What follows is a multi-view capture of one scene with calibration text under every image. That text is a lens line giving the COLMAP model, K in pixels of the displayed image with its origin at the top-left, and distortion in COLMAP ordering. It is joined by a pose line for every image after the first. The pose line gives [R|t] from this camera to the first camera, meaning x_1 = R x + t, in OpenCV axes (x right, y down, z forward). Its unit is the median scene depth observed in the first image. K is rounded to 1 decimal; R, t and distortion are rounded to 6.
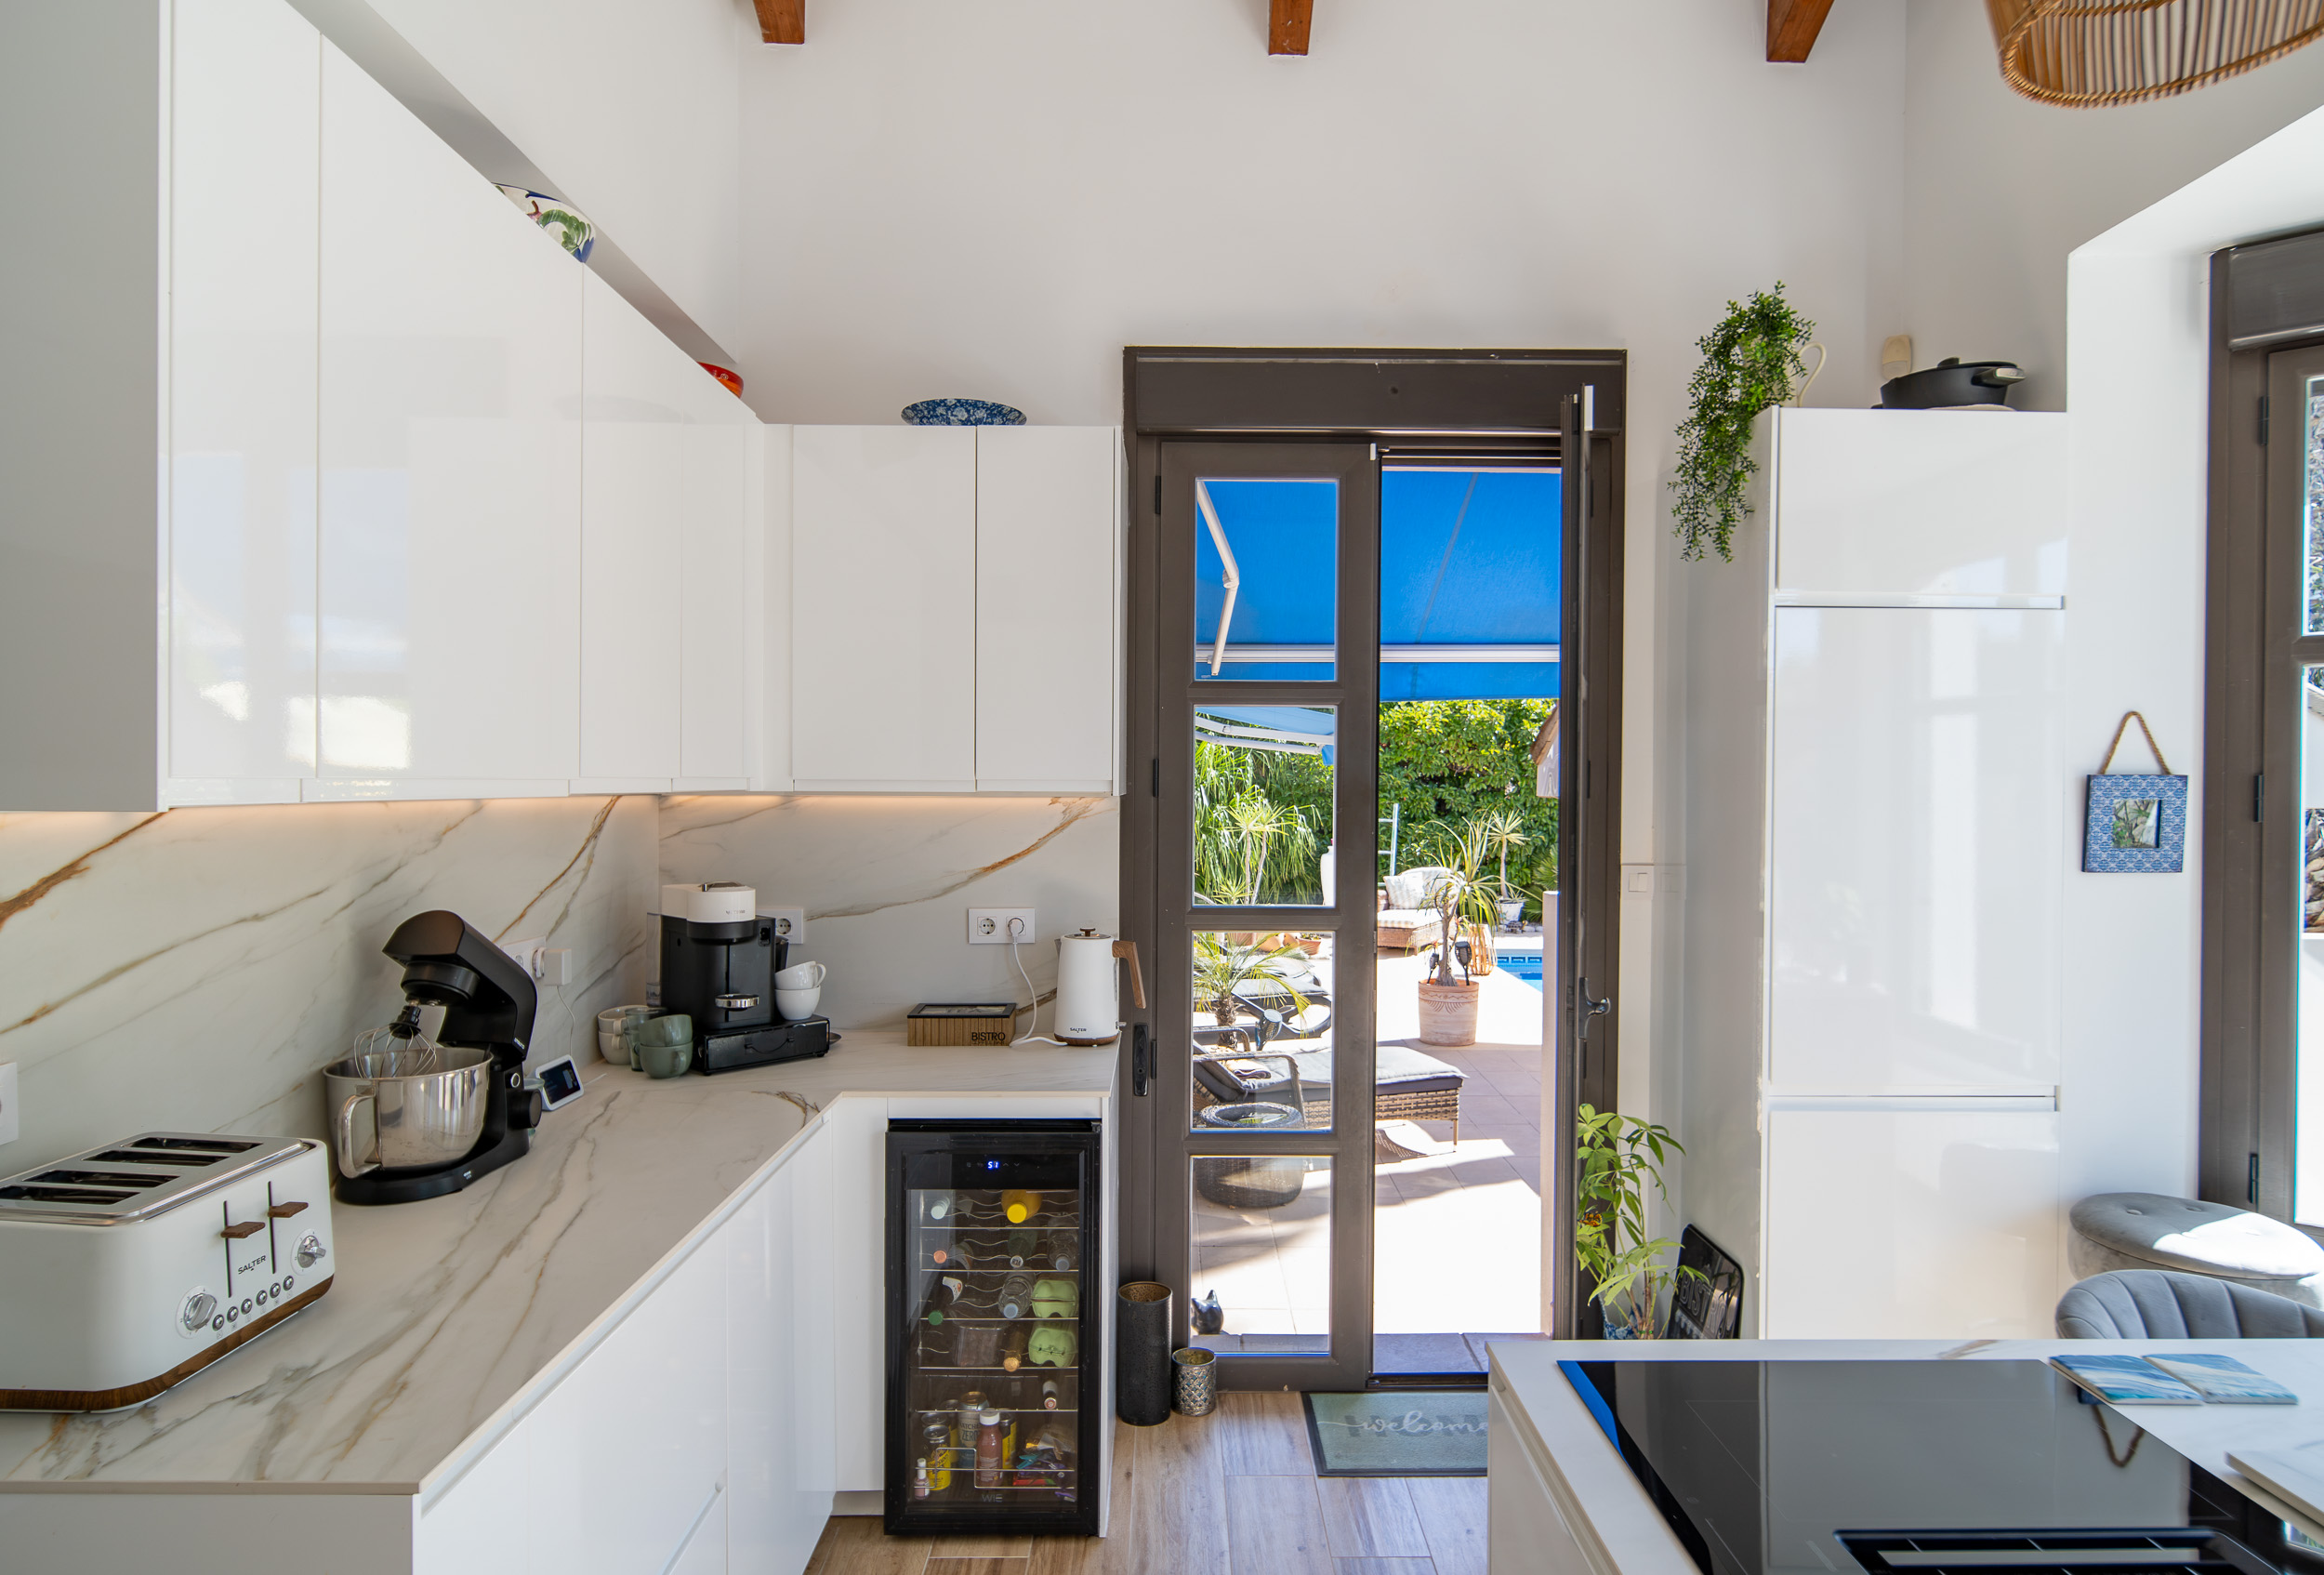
lens RADIAL K [[1294.7, 0, 1170.2], [0, 1294.7, 796.2], [0, 0, 1]] dist [-0.004433, -0.000541]
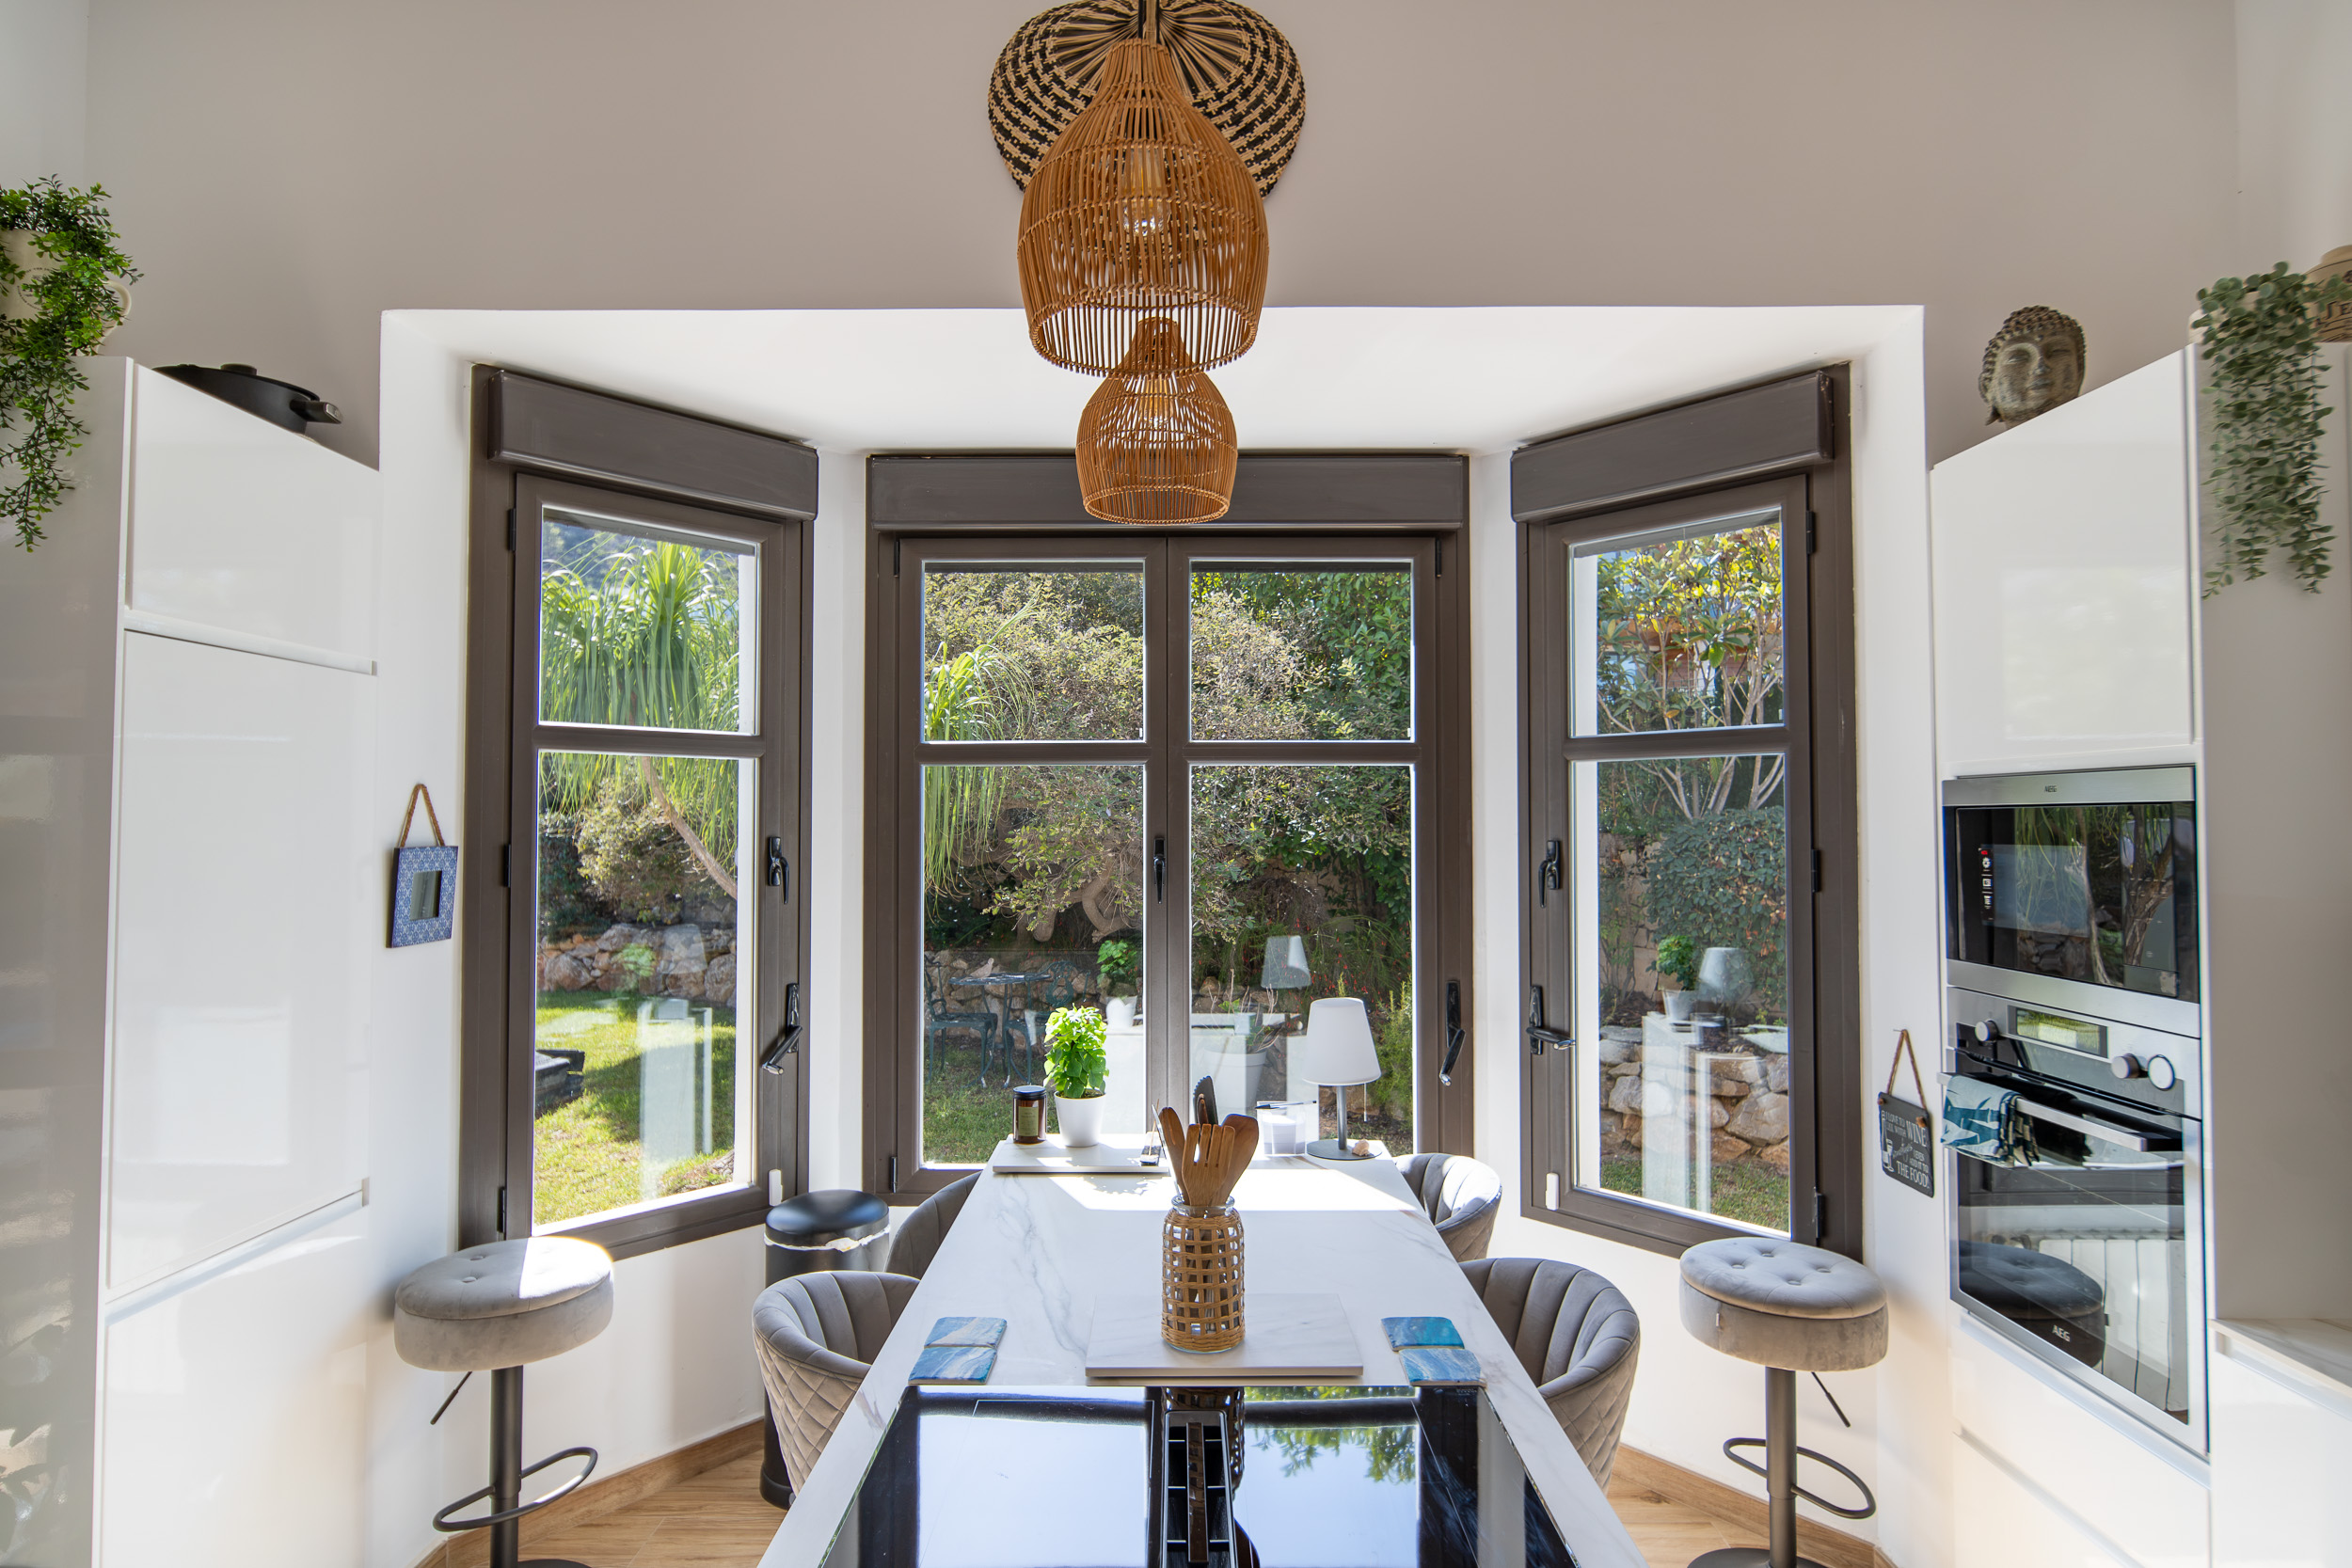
lens RADIAL K [[1274.1, 0, 1180.4], [0, 1274.1, 787.6], [0, 0, 1]] dist [-0.001409, 0.000503]
pose [[0.012974, 0.020795, 0.999700, -0.242643], [0.010013, 0.999731, -0.020926, -0.035771], [-0.999866, 0.010281, 0.012763, 0.389781]]
